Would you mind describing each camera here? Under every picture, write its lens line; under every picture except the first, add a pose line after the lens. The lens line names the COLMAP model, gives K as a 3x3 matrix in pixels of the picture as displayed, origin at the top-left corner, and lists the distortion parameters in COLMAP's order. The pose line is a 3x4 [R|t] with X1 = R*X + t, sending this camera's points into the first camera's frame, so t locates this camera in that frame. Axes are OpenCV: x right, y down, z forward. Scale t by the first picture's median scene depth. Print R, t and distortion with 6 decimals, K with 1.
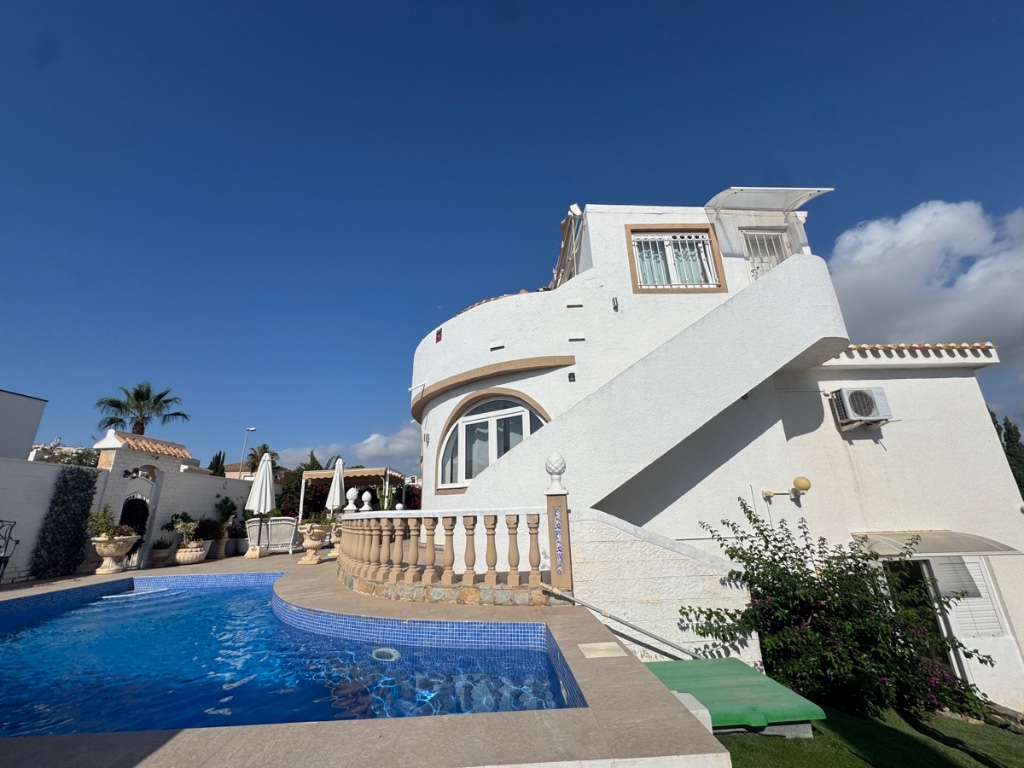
lens RADIAL K [[411.2, 0, 509.9], [0, 411.2, 382.8], [0, 0, 1]] dist [-0.003560, 0.000419]
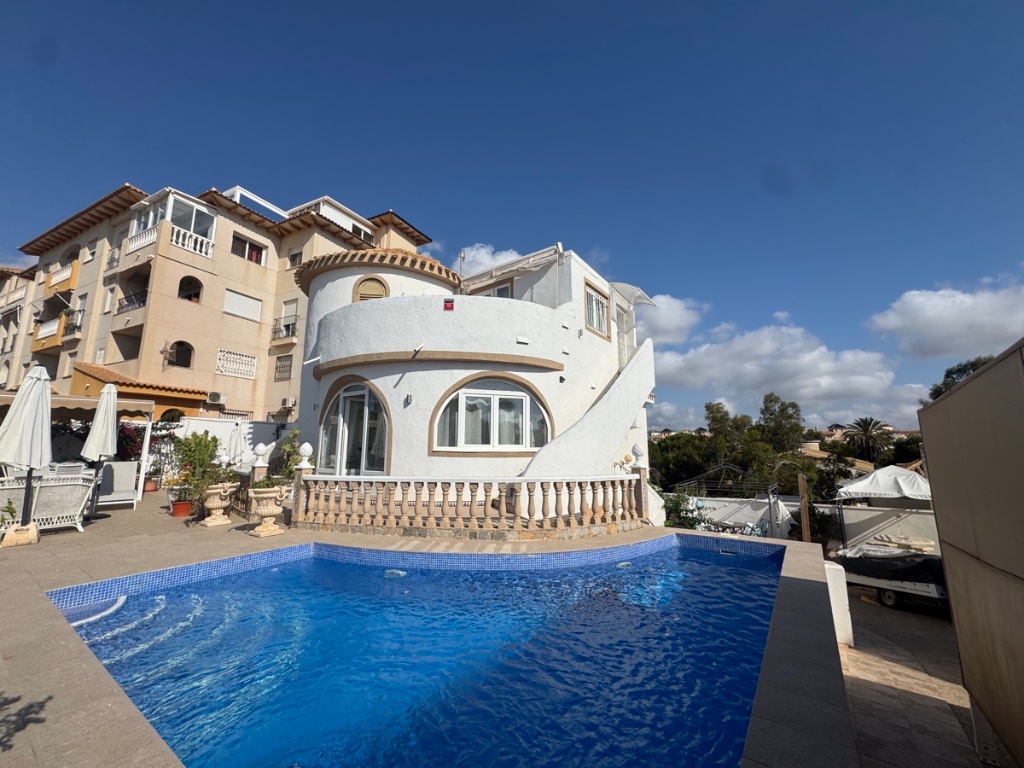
lens RADIAL K [[411.2, 0, 515.1], [0, 411.2, 383.2], [0, 0, 1]] dist [-0.003560, 0.000419]
pose [[0.609586, 0.162955, 0.775790, -0.935274], [-0.259365, 0.965779, 0.000937, 0.034080], [-0.749089, -0.201784, 0.630991, 0.212316]]
